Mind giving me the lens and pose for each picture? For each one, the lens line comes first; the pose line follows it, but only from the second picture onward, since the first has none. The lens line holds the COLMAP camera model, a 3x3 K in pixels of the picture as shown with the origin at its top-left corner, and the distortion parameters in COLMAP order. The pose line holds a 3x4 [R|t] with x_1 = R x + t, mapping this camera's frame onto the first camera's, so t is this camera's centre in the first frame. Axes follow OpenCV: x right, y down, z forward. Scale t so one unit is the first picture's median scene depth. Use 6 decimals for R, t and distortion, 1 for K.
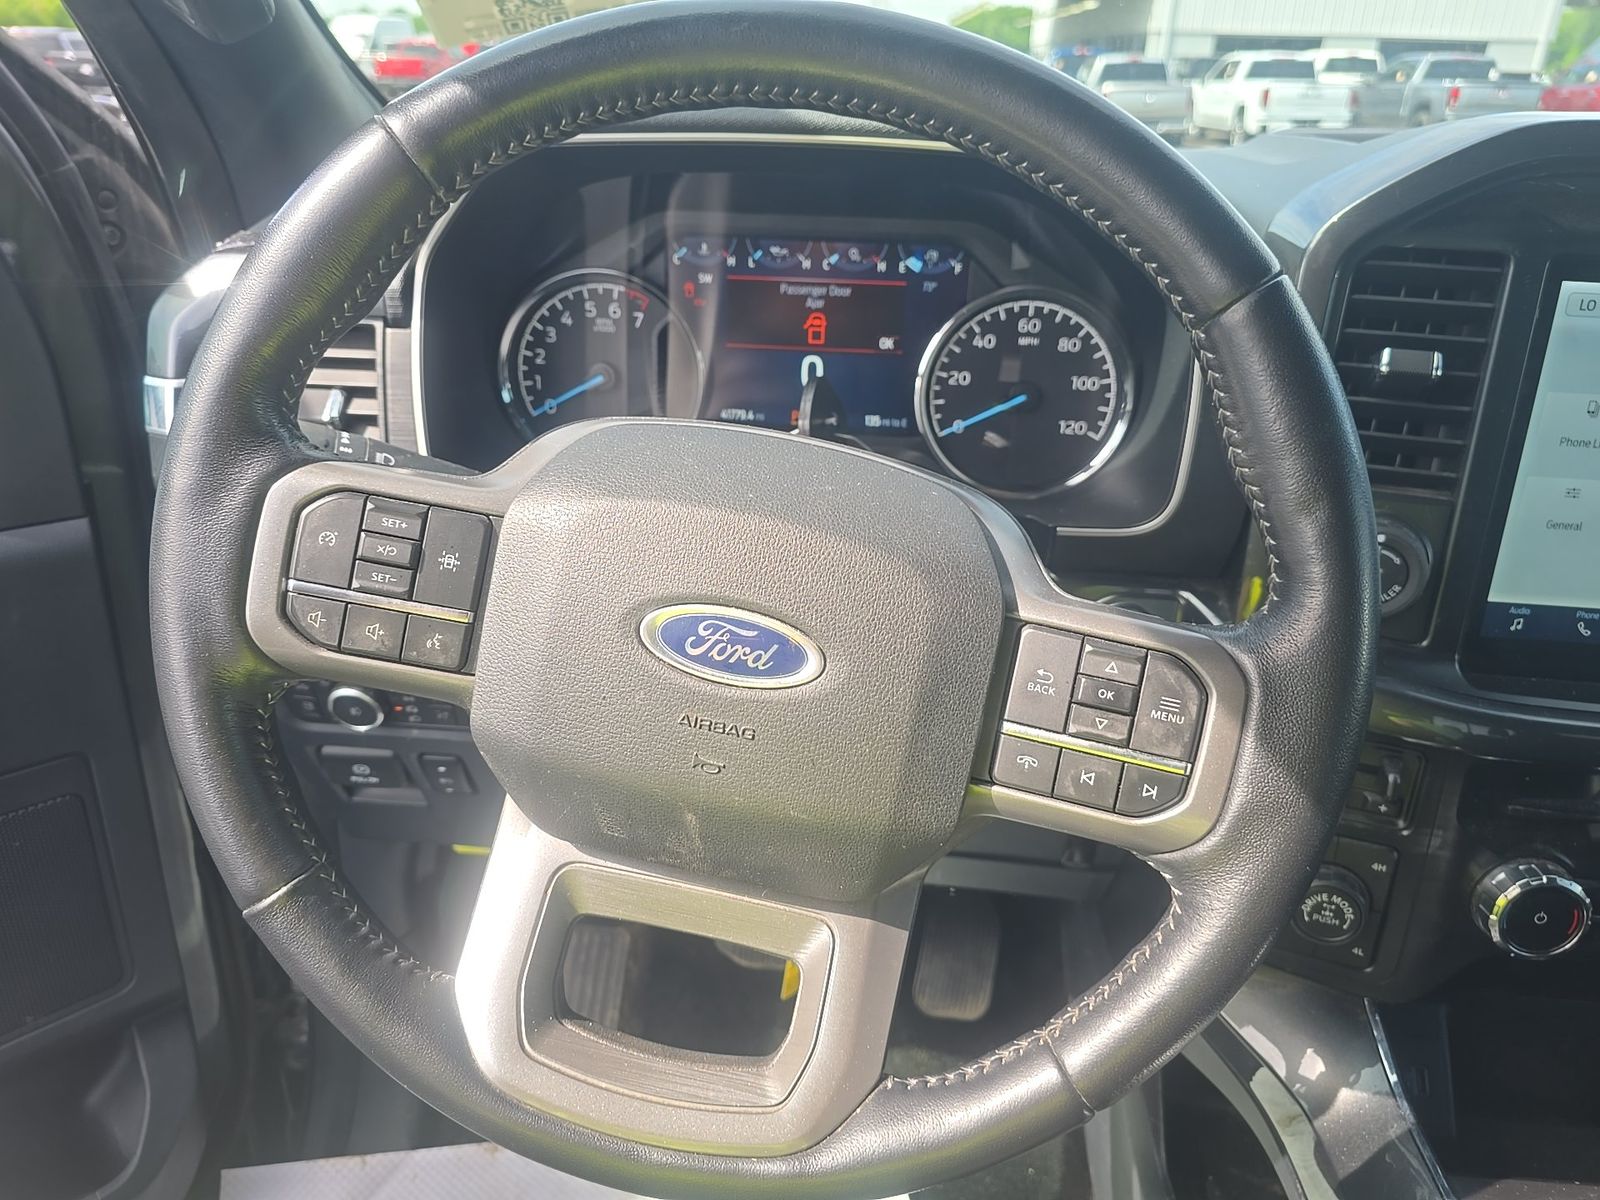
lens RADIAL K [[1091.9, 0, 784.7], [0, 1091.9, 600.4], [0, 0, 1]] dist [0.060883, -0.055192]
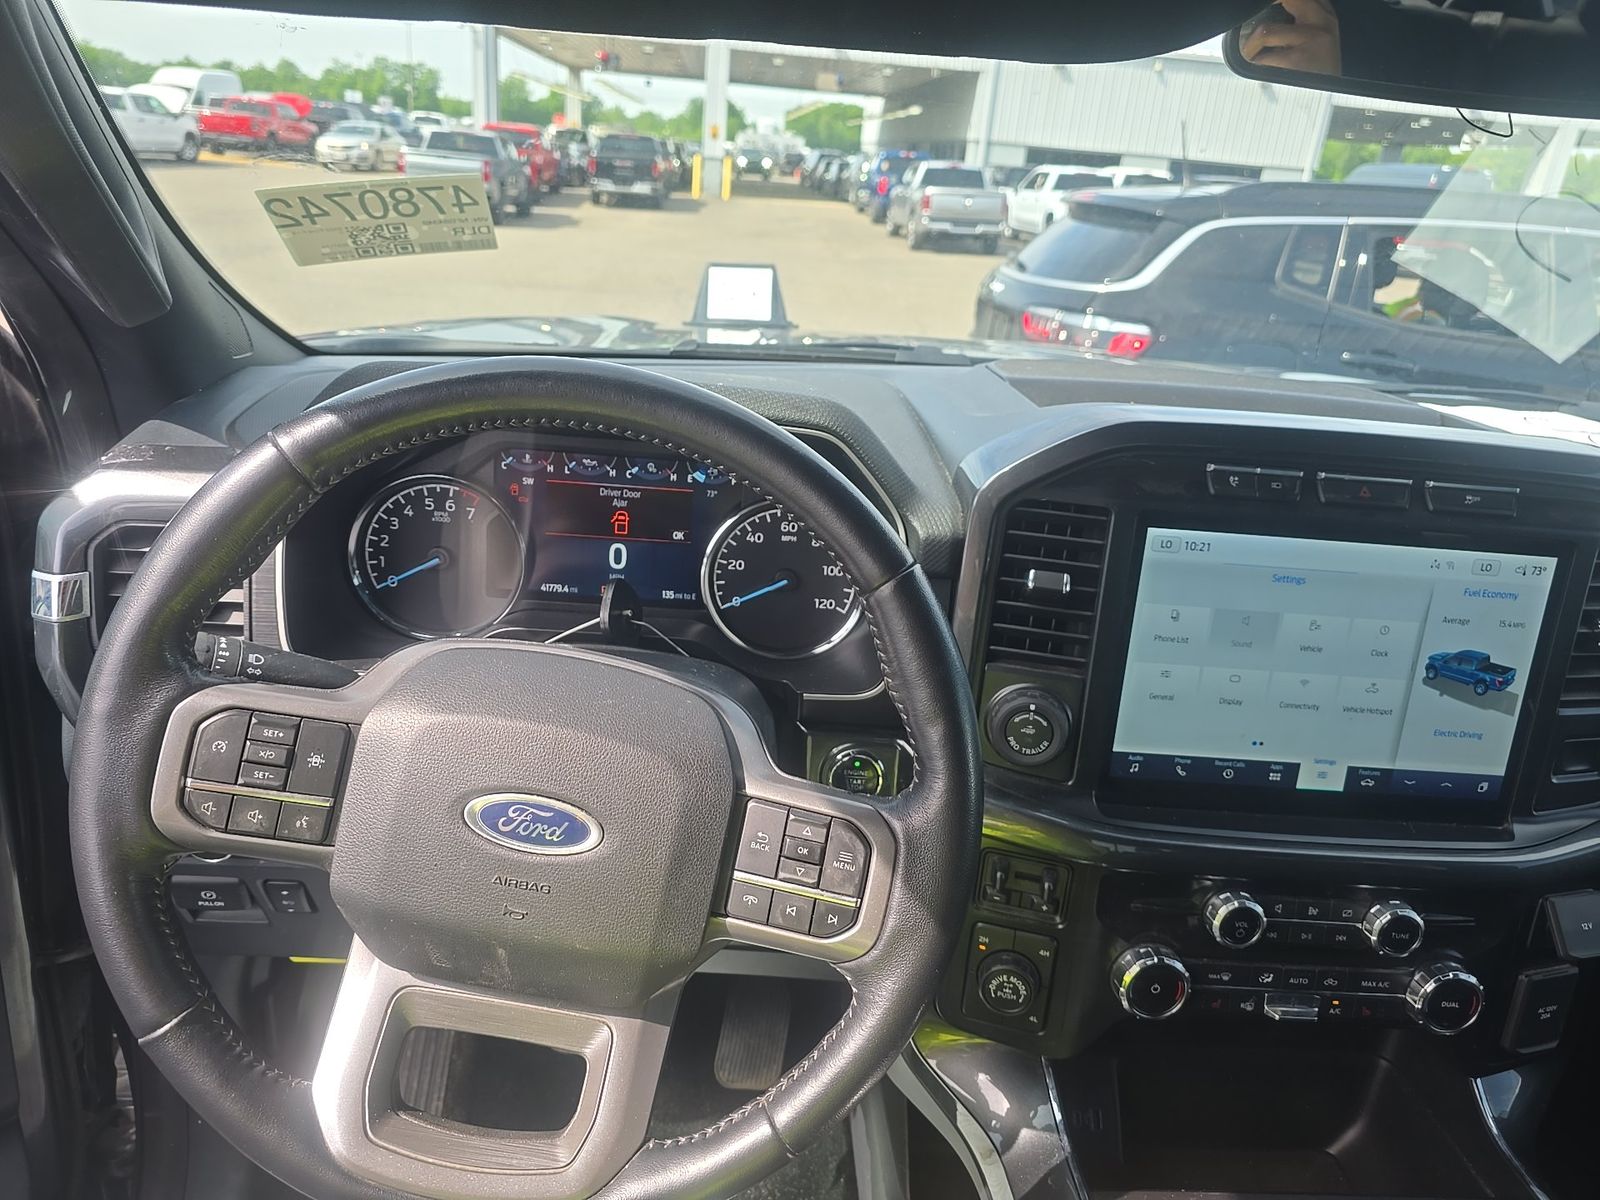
lens RADIAL K [[1091.9, 0, 782.6], [0, 1091.9, 608.8], [0, 0, 1]] dist [0.060883, -0.055192]
pose [[0.989953, 0.005710, 0.141283, 0.040273], [0.001608, 0.998665, -0.051634, -0.097749], [-0.141389, 0.051343, 0.988622, -0.262326]]
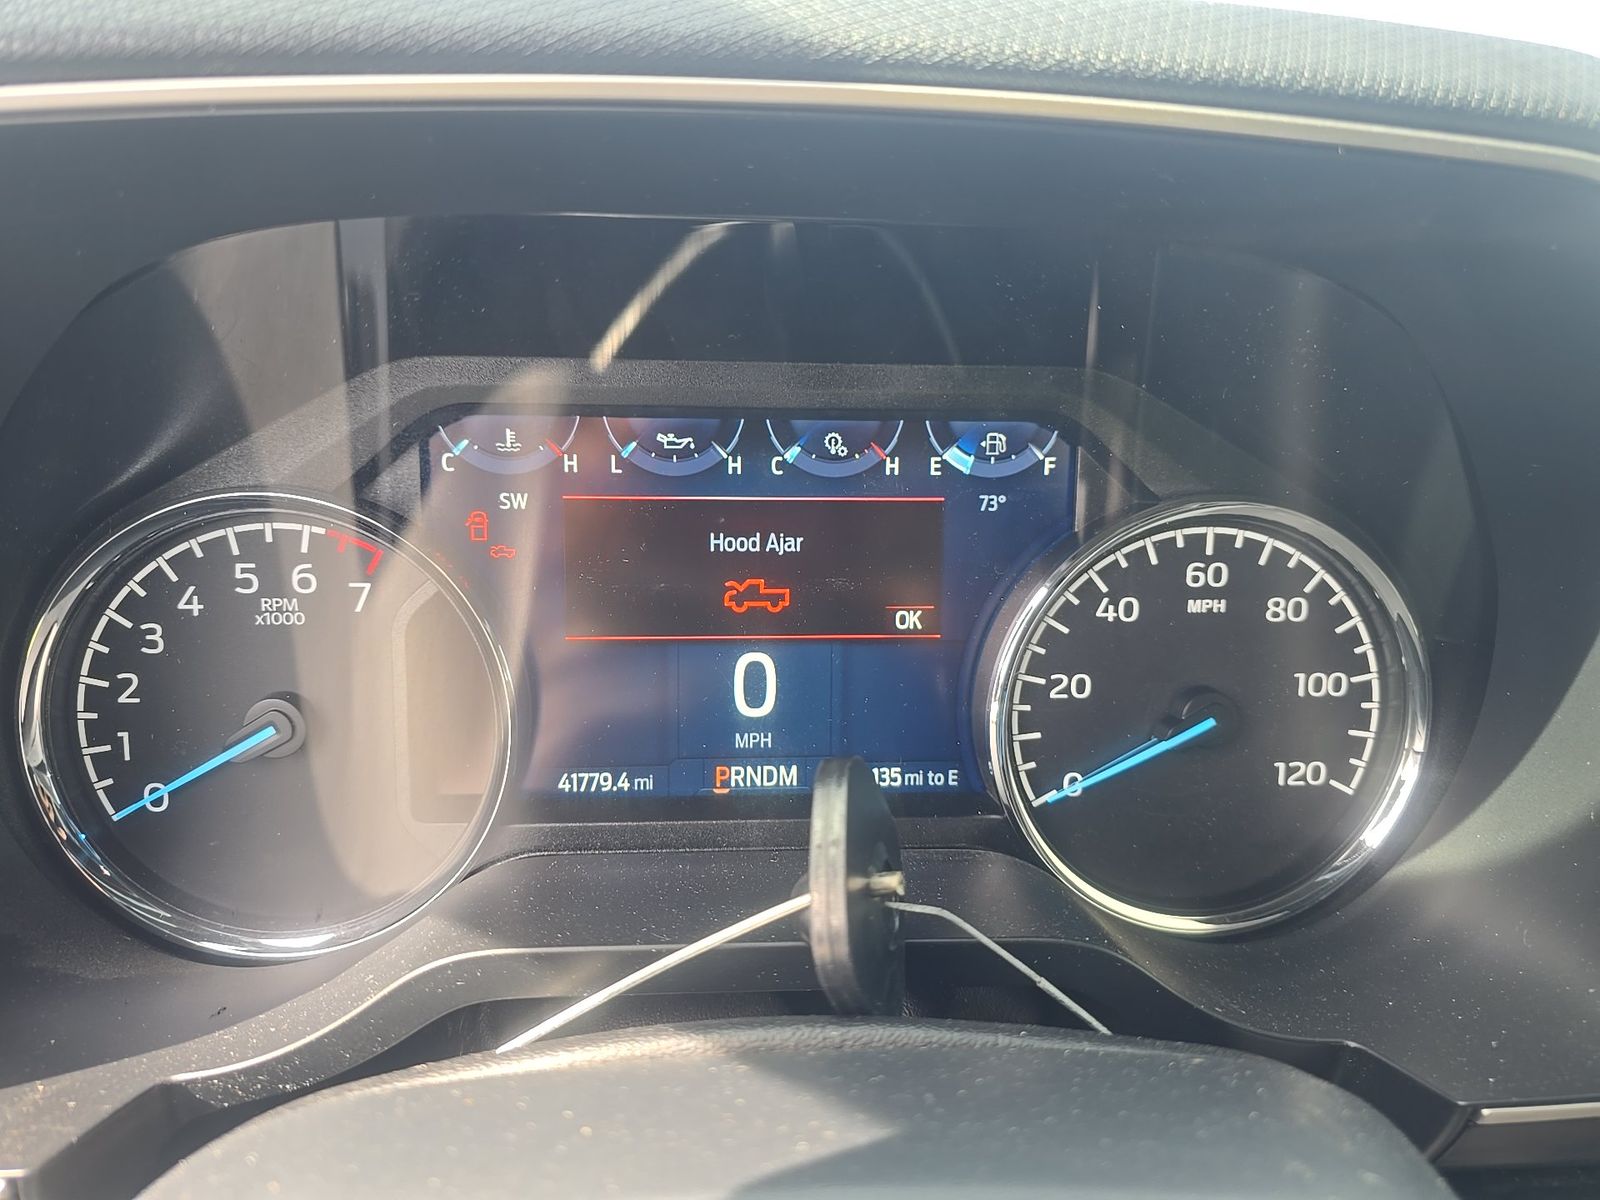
lens RADIAL K [[1091.9, 0, 771.0], [0, 1091.9, 583.8], [0, 0, 1]] dist [0.060883, -0.055192]
pose [[0.990014, -0.044015, 0.133922, -0.031876], [0.071012, 0.976380, -0.204057, -0.175488], [-0.121777, 0.211529, 0.969755, 0.607225]]
